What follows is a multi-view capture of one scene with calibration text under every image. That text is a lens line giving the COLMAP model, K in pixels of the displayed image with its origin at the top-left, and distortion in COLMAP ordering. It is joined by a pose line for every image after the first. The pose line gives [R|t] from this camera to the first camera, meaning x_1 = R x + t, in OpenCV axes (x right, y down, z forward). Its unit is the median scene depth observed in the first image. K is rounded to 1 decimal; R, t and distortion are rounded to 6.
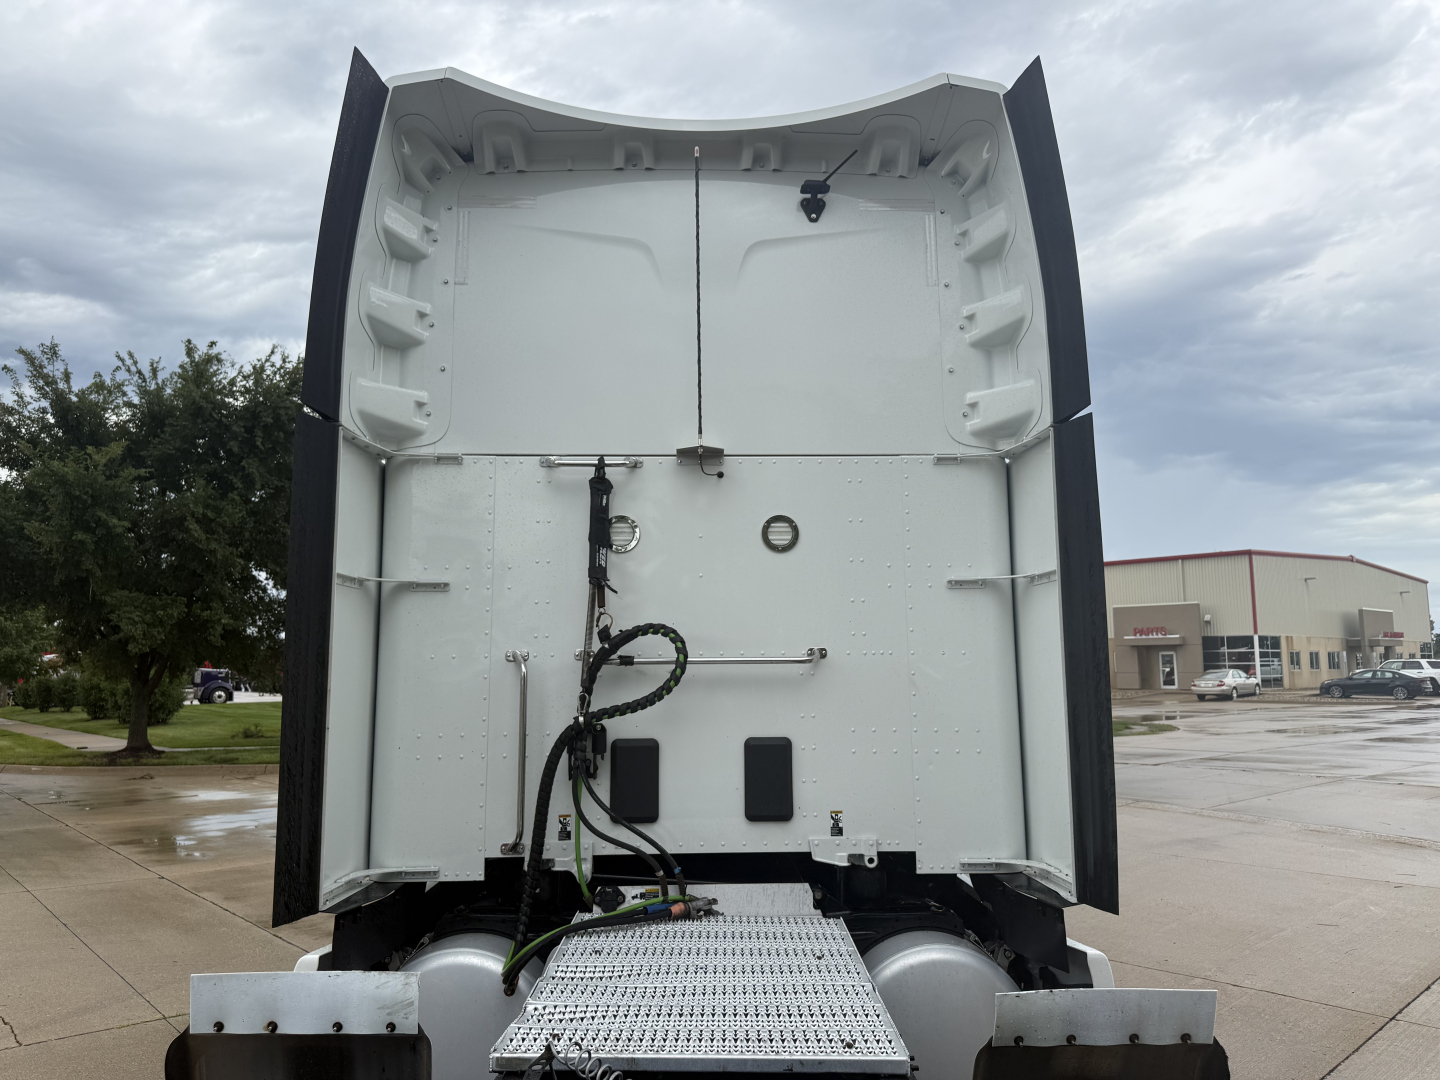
lens RADIAL K [[1018.9, 0, 720.0], [0, 1018.9, 540.0], [0, 0, 1]] dist [0.140668, -0.217632]
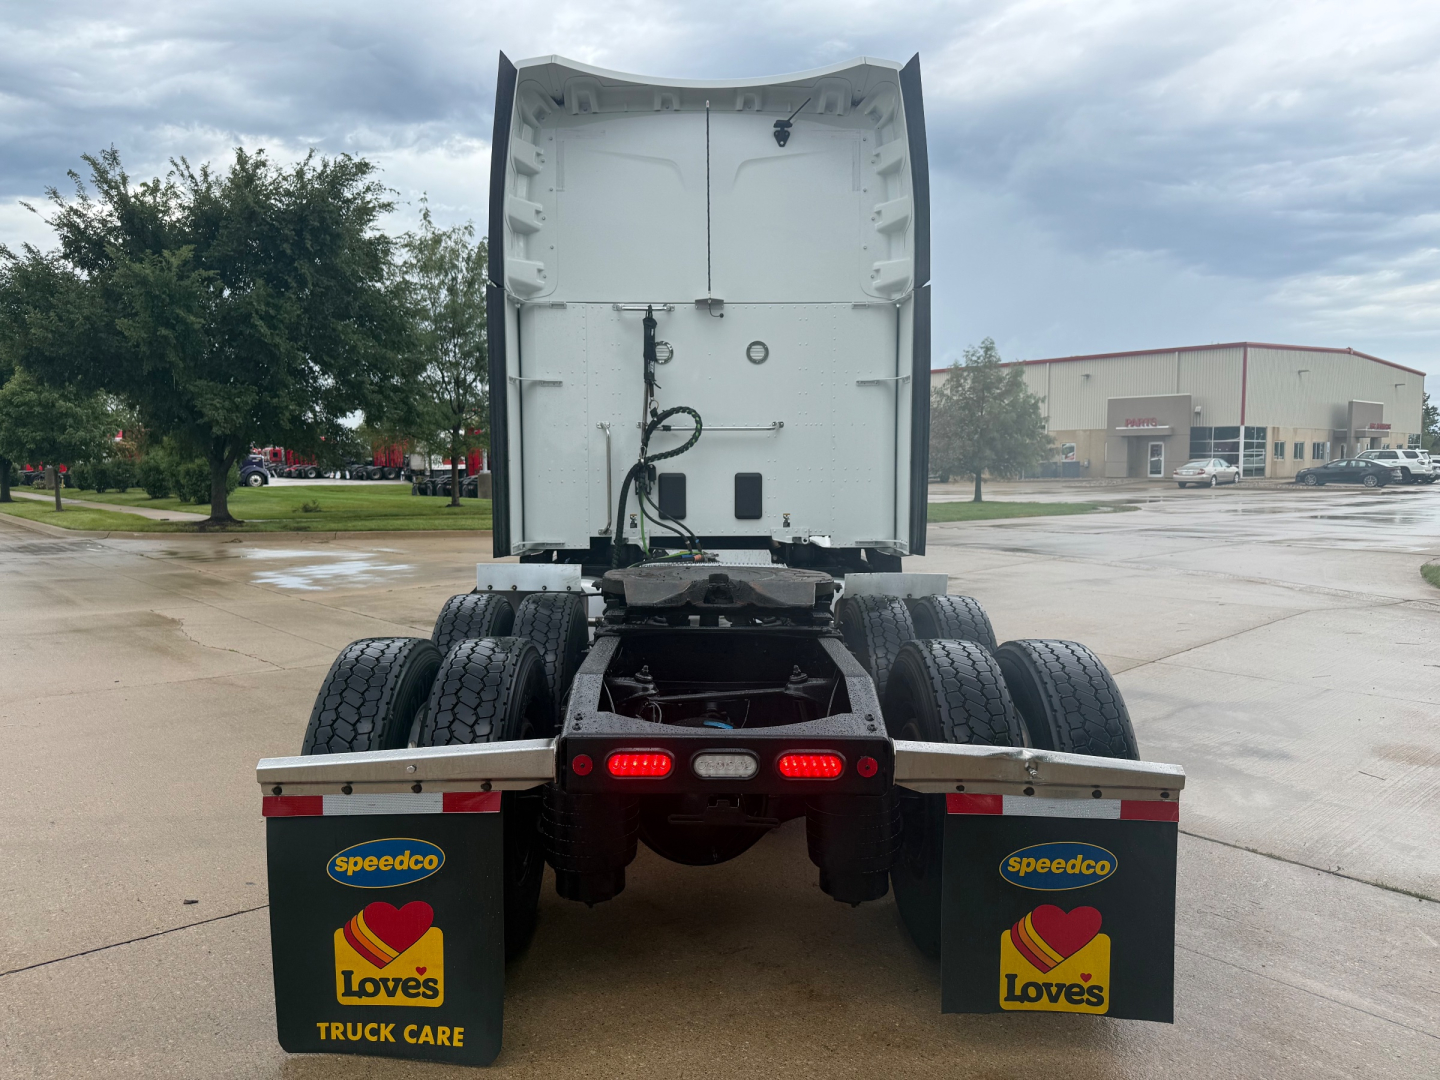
lens RADIAL K [[1018.9, 0, 720.0], [0, 1018.9, 540.0], [0, 0, 1]] dist [0.140668, -0.217632]
pose [[0.999966, 0.004133, -0.007199, 0.002430], [-0.002617, 0.979979, 0.199084, -0.008478], [0.007878, -0.199058, 0.979956, -0.153208]]
